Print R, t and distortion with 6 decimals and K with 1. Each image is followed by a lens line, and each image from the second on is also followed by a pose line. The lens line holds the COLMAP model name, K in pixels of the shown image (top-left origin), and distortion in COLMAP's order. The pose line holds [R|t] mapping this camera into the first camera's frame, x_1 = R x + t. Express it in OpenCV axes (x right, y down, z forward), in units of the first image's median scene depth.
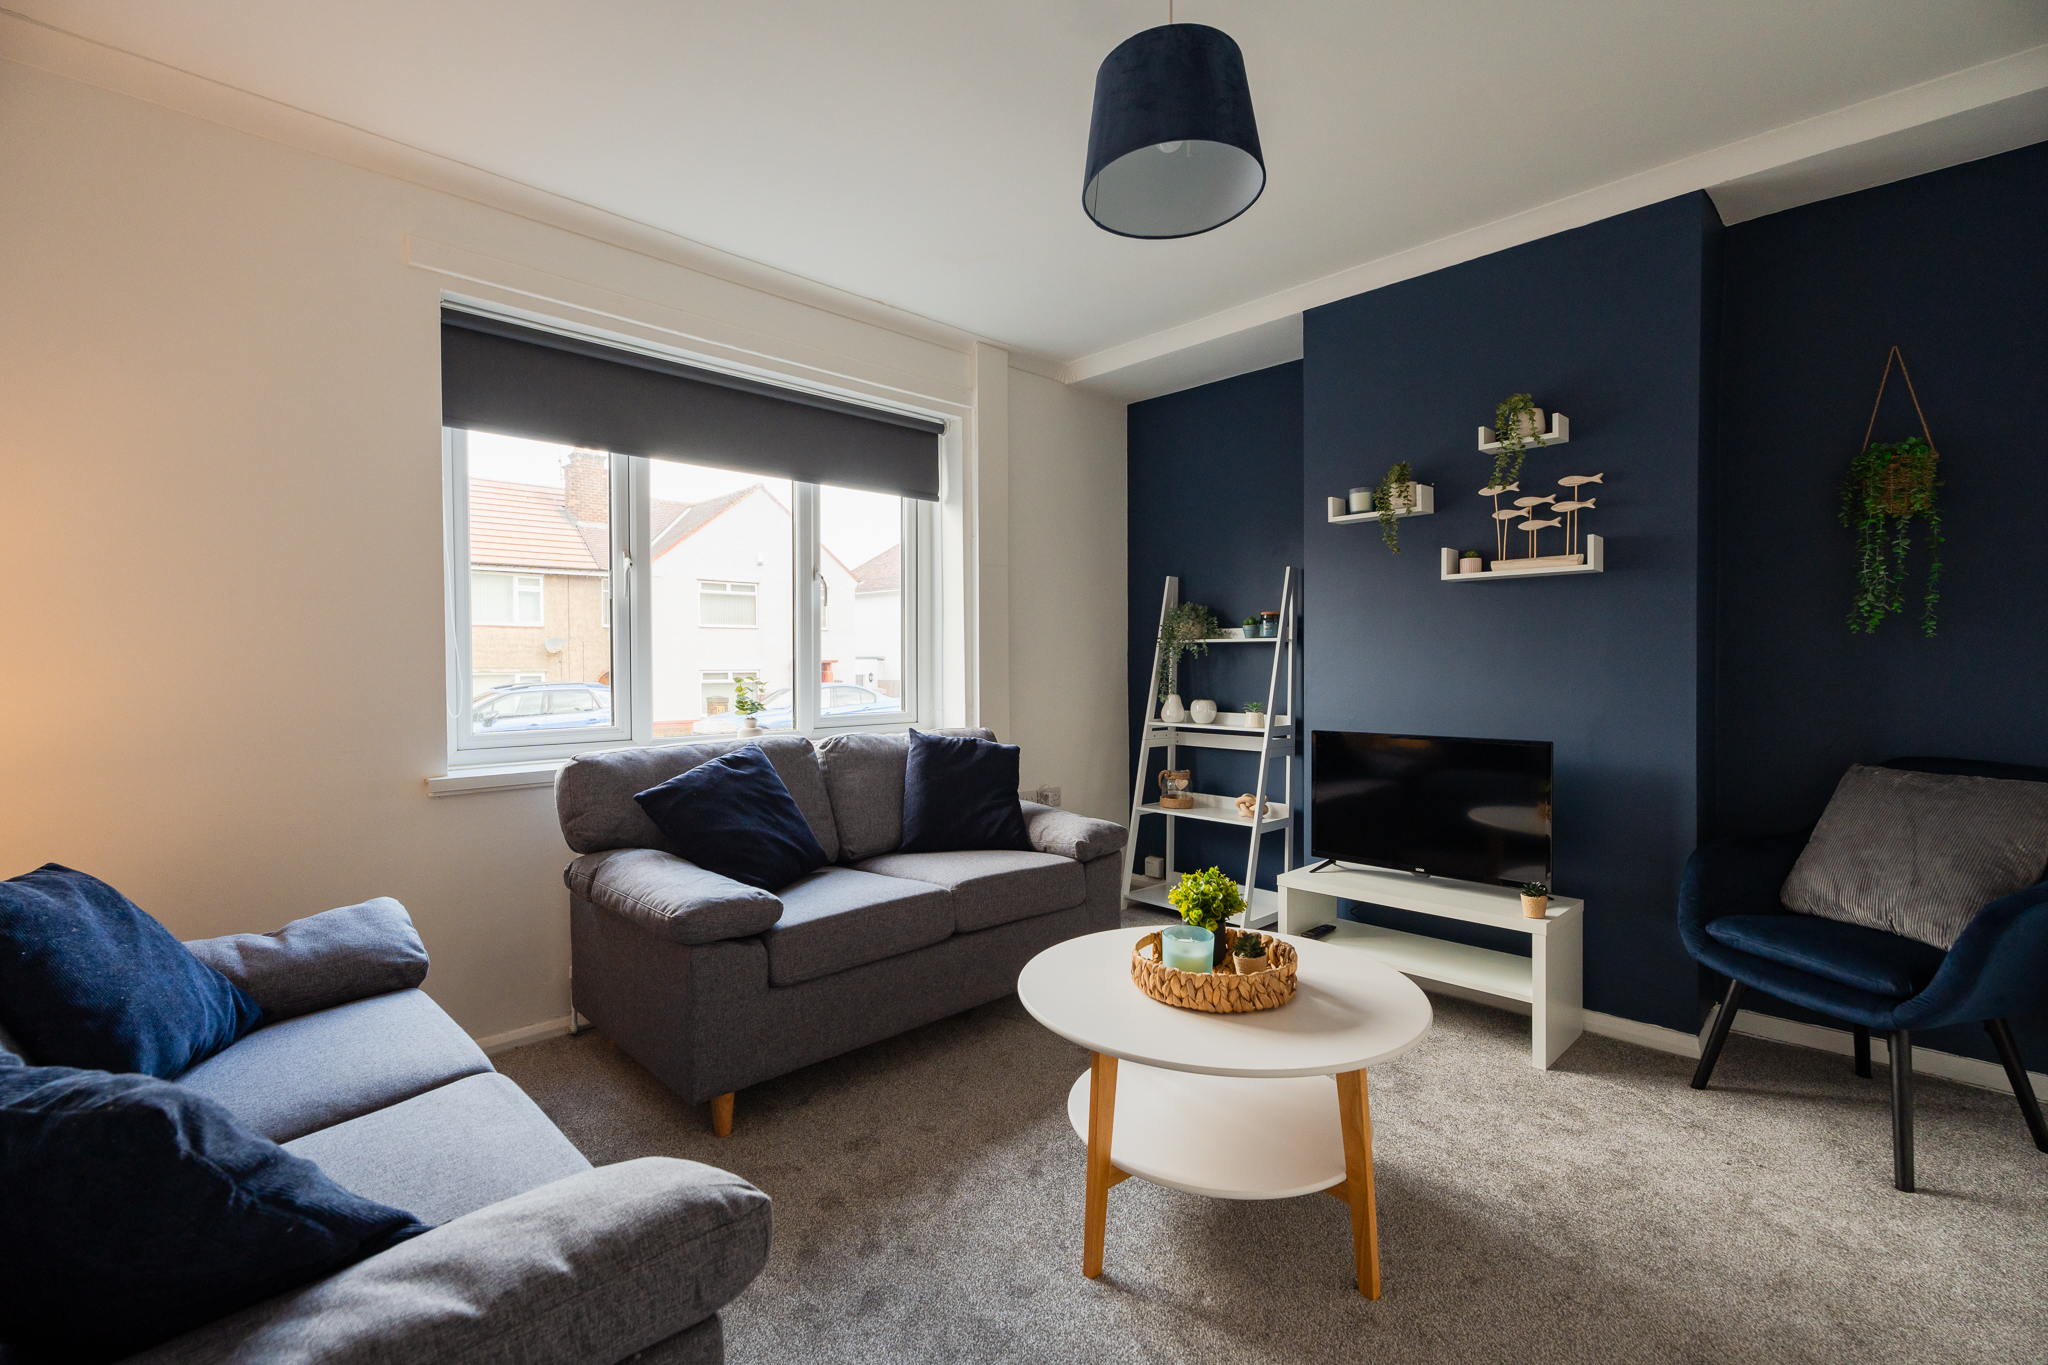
lens RADIAL K [[900.7, 0, 1036.4], [0, 900.7, 676.5], [0, 0, 1]] dist [-0.001117, -0.000085]
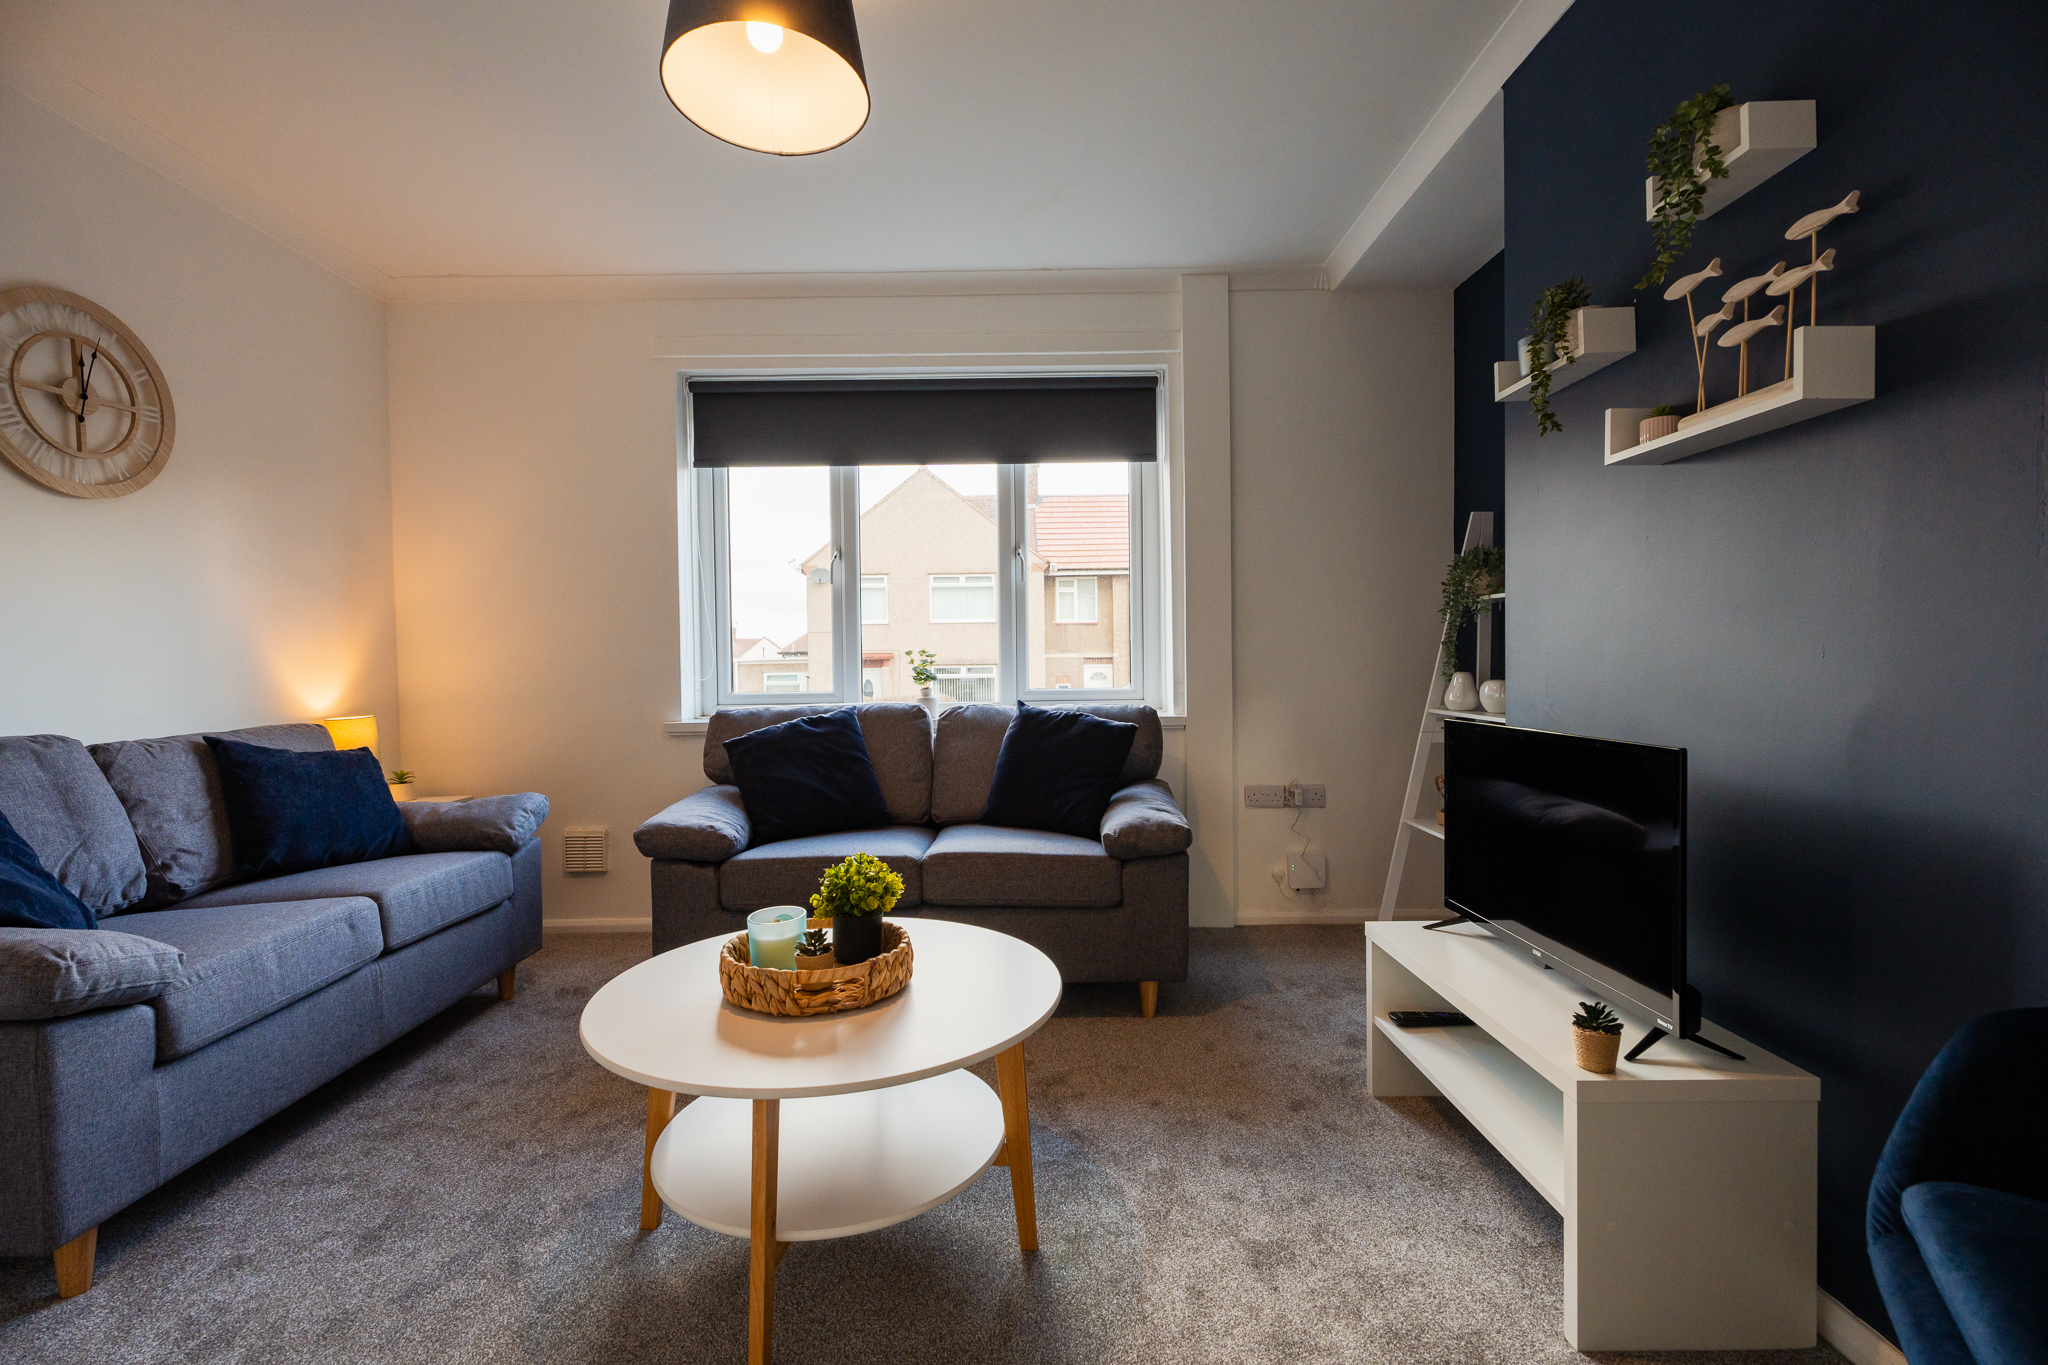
lens RADIAL K [[900.7, 0, 1032.0], [0, 900.7, 683.7], [0, 0, 1]] dist [-0.001117, -0.000085]
pose [[0.718139, 0.012990, -0.695778, 0.594252], [0.000644, 0.999813, 0.019331, 0.022048], [0.695899, -0.014331, 0.717996, 0.325709]]
